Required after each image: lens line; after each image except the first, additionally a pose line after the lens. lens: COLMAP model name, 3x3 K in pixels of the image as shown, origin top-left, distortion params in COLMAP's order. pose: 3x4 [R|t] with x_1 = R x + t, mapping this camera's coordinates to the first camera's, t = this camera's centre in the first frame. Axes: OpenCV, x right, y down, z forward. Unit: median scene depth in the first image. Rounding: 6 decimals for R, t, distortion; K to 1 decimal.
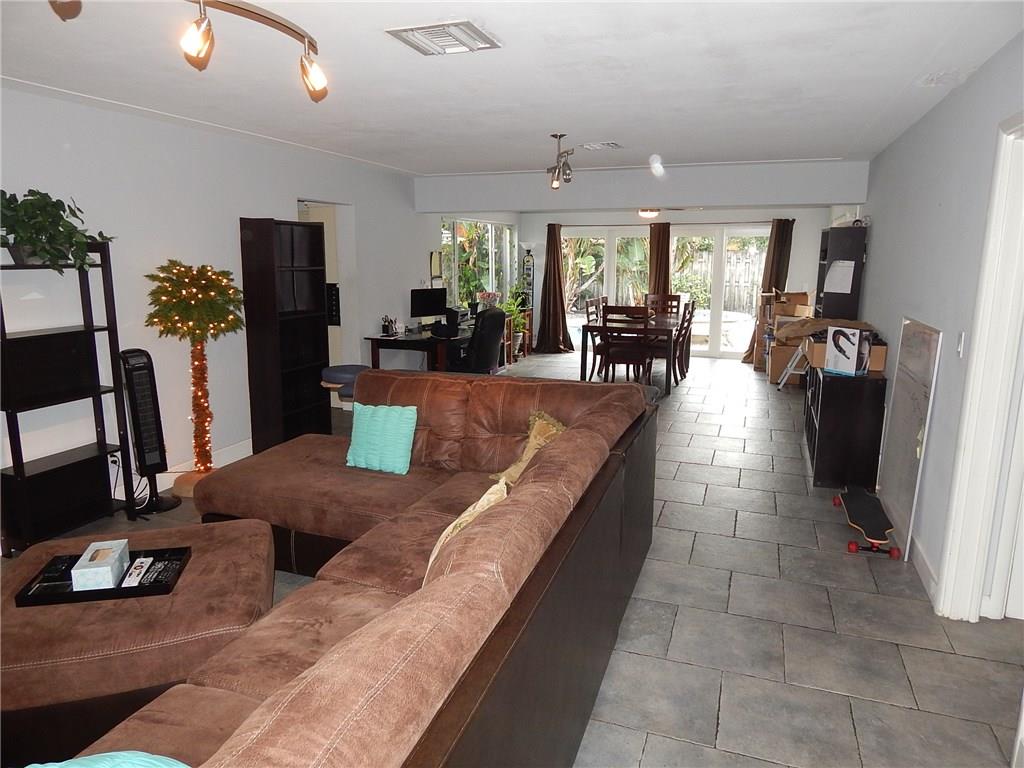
lens RADIAL K [[678.7, 0, 512.0], [0, 678.7, 384.8], [0, 0, 1]] dist [0.001317, 0.000730]
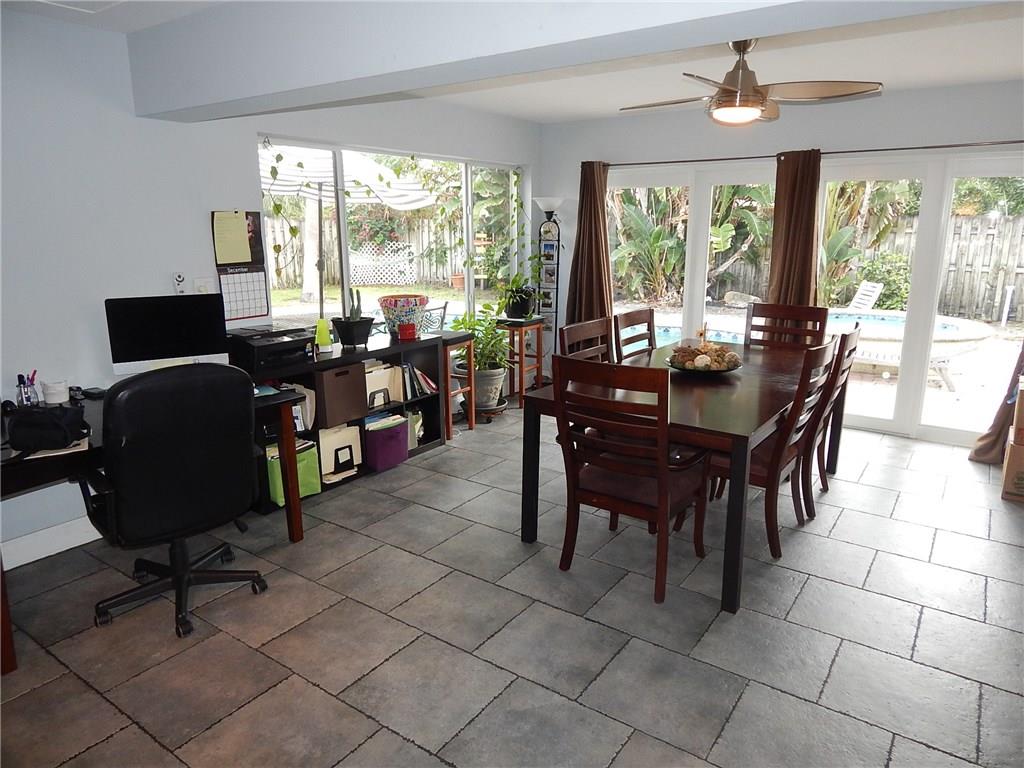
lens RADIAL K [[678.7, 0, 510.7], [0, 678.7, 382.5], [0, 0, 1]] dist [0.001317, 0.000730]
pose [[0.964588, 0.059079, -0.257058, 0.144843], [-0.049043, 0.997769, 0.045286, -0.082503], [0.259161, -0.031076, 0.965334, 0.450314]]
